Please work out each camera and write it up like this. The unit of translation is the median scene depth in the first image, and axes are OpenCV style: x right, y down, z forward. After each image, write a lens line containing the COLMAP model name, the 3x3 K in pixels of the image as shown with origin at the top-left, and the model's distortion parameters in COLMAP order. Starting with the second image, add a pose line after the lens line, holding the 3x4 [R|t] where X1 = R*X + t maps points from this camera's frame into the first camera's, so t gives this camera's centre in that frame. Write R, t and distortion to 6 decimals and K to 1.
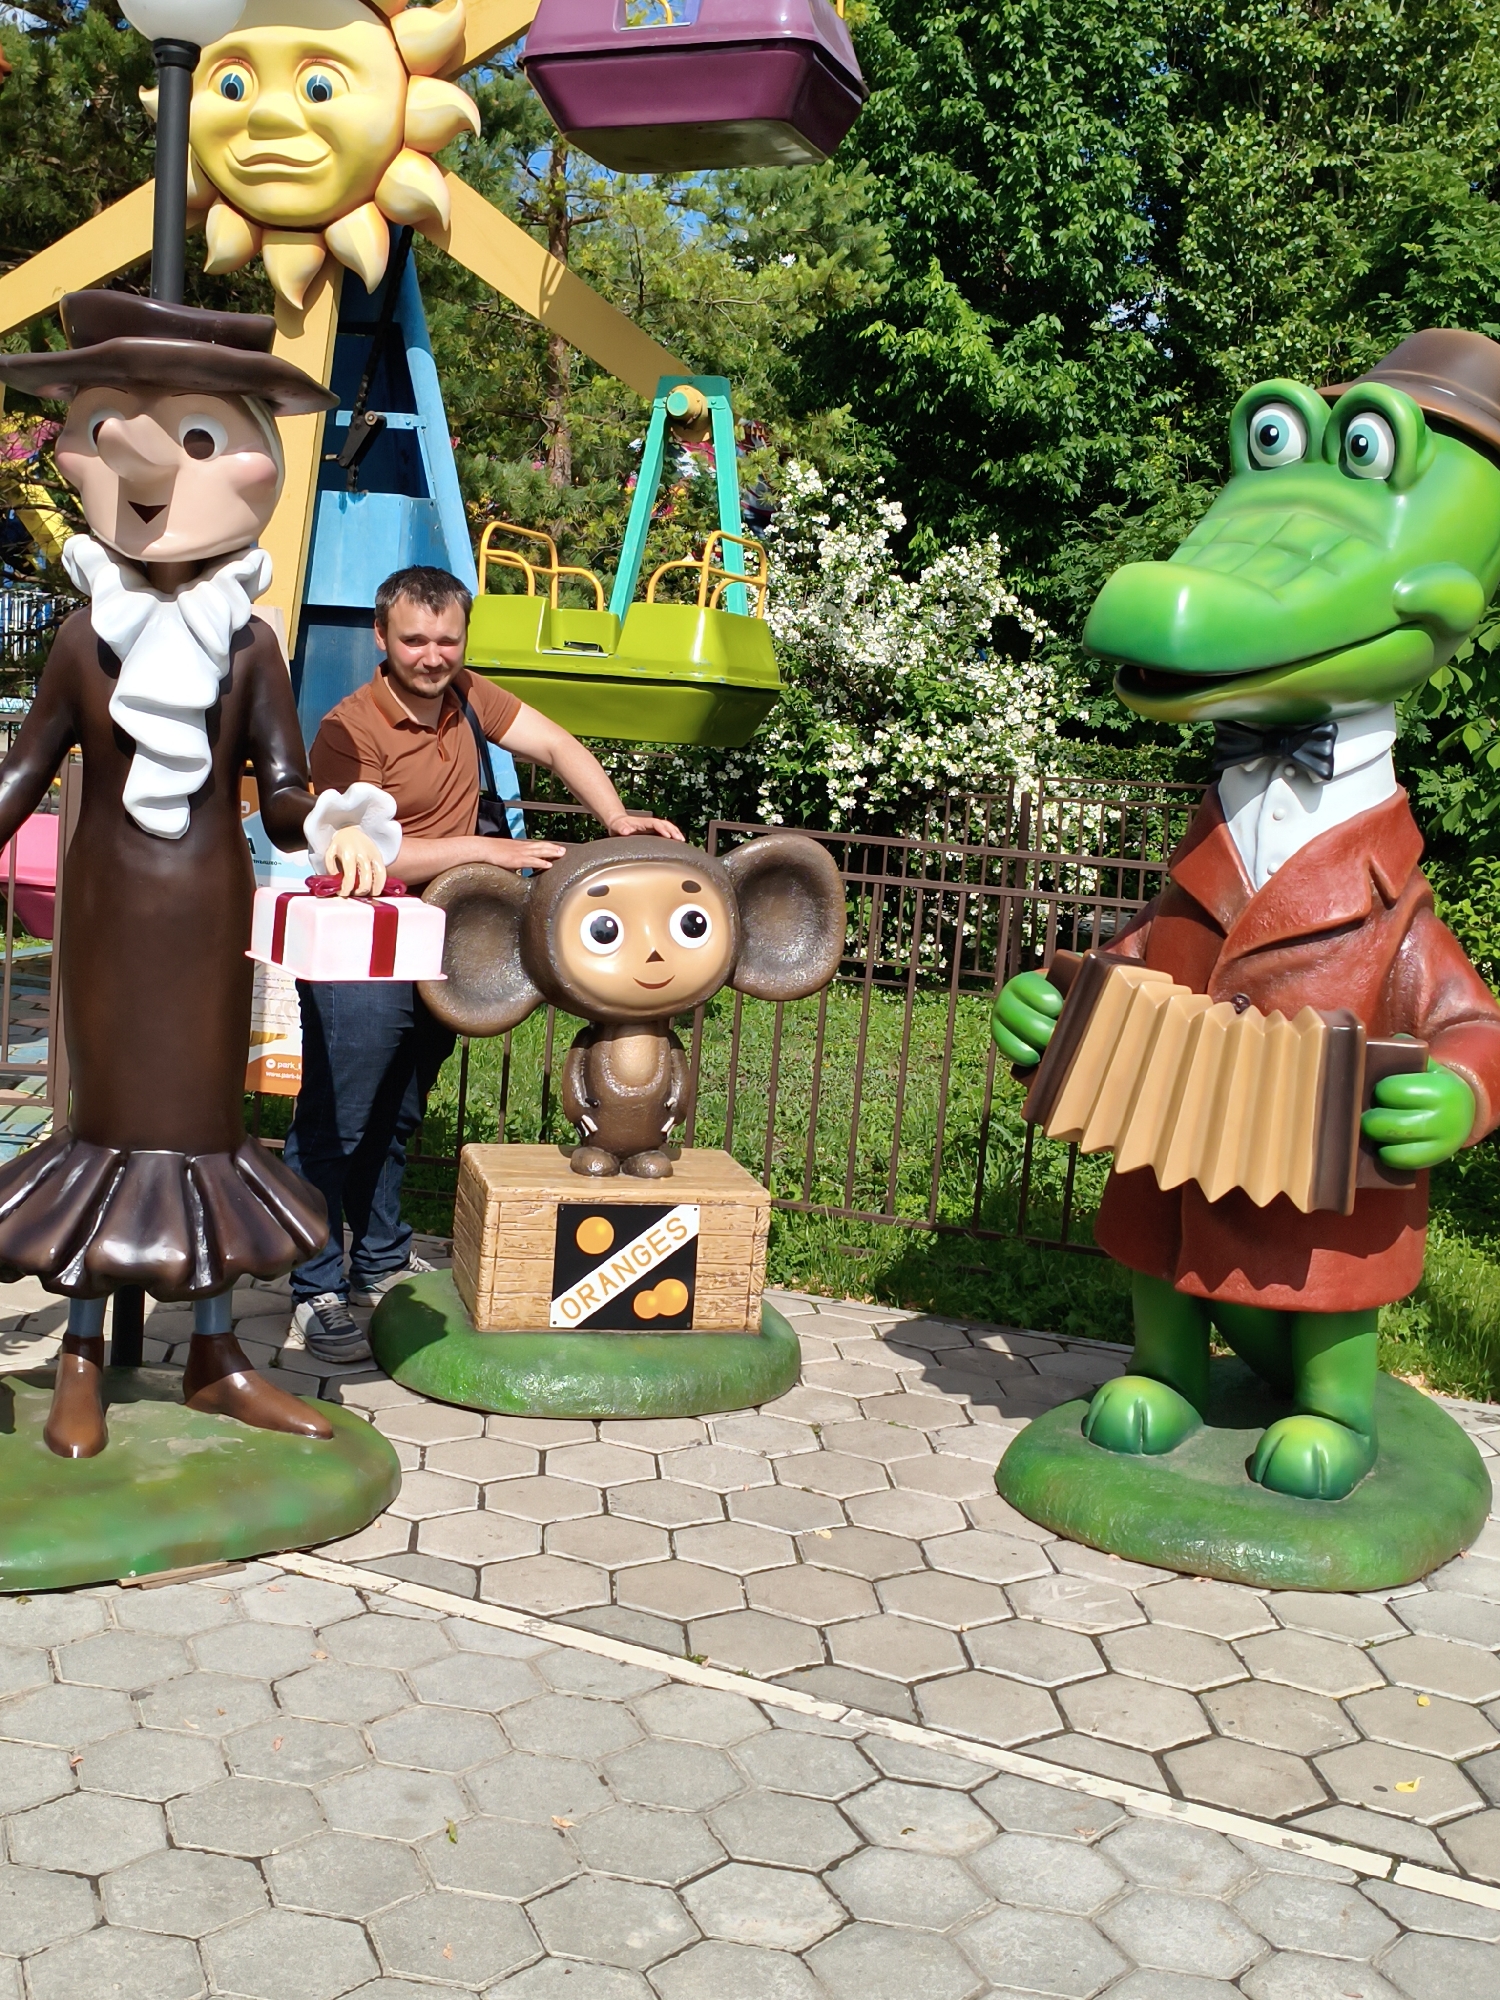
lens RADIAL K [[2304.5, 0, 687.9], [0, 2304.5, 999.0], [0, 0, 1]] dist [0.166888, -0.481771]
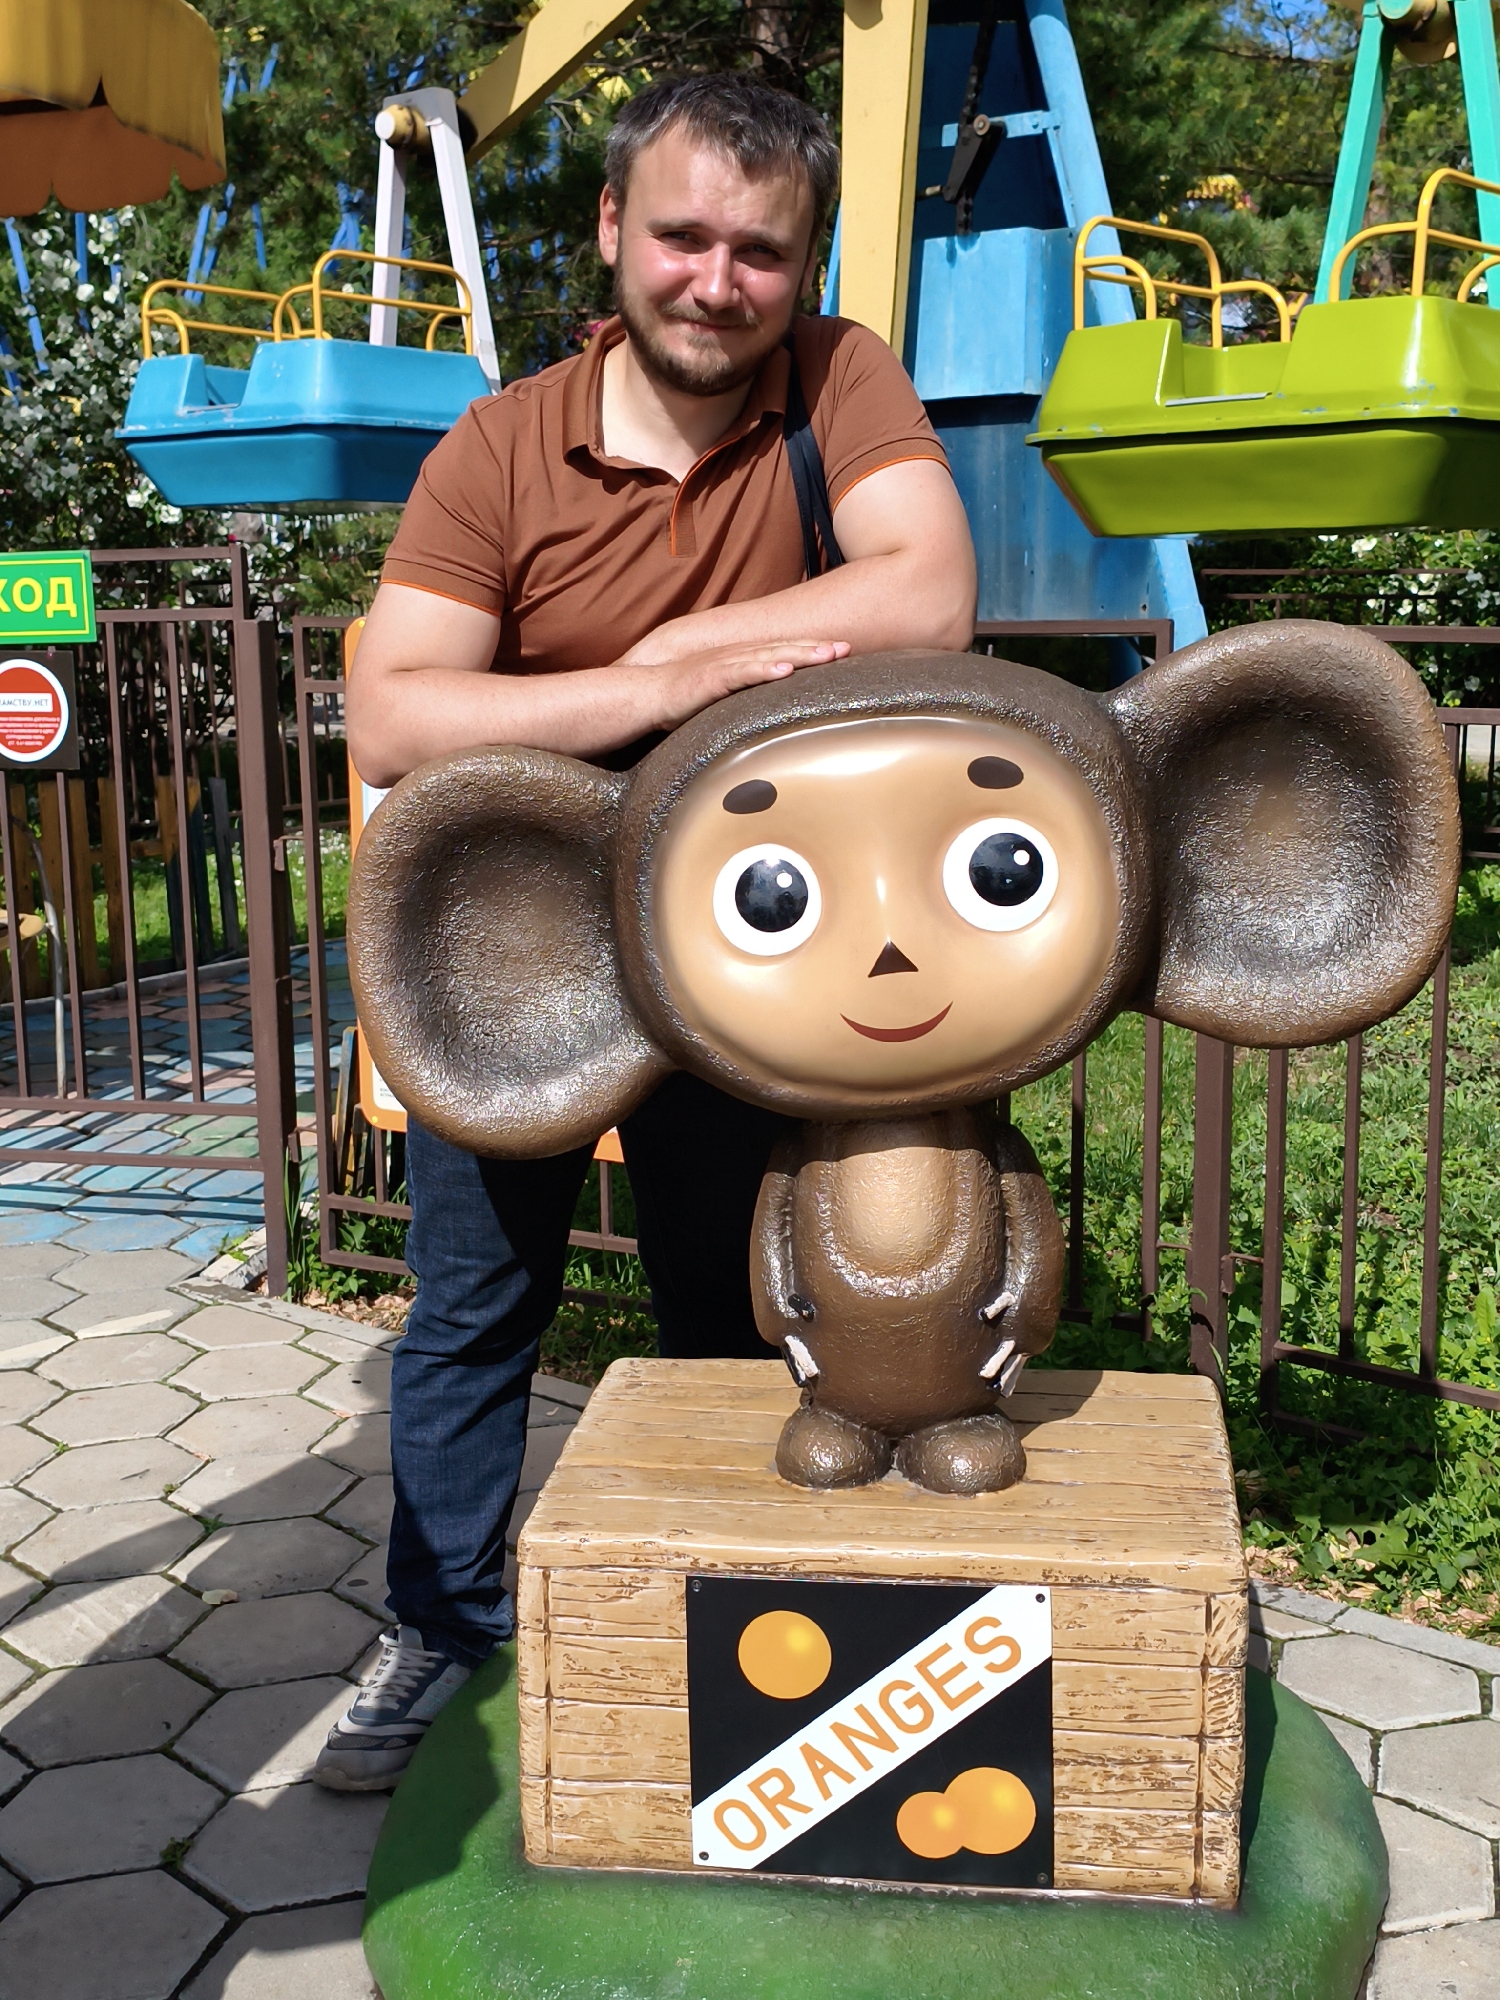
lens RADIAL K [[2326.1, 0, 750.0], [0, 2326.1, 1000.0], [0, 0, 1]] dist [0.127214, -0.345218]
pose [[0.935618, -0.022773, -0.352277, 0.097371], [0.039495, 0.998405, 0.040353, -0.027264], [0.350797, -0.051668, 0.935025, 0.602716]]
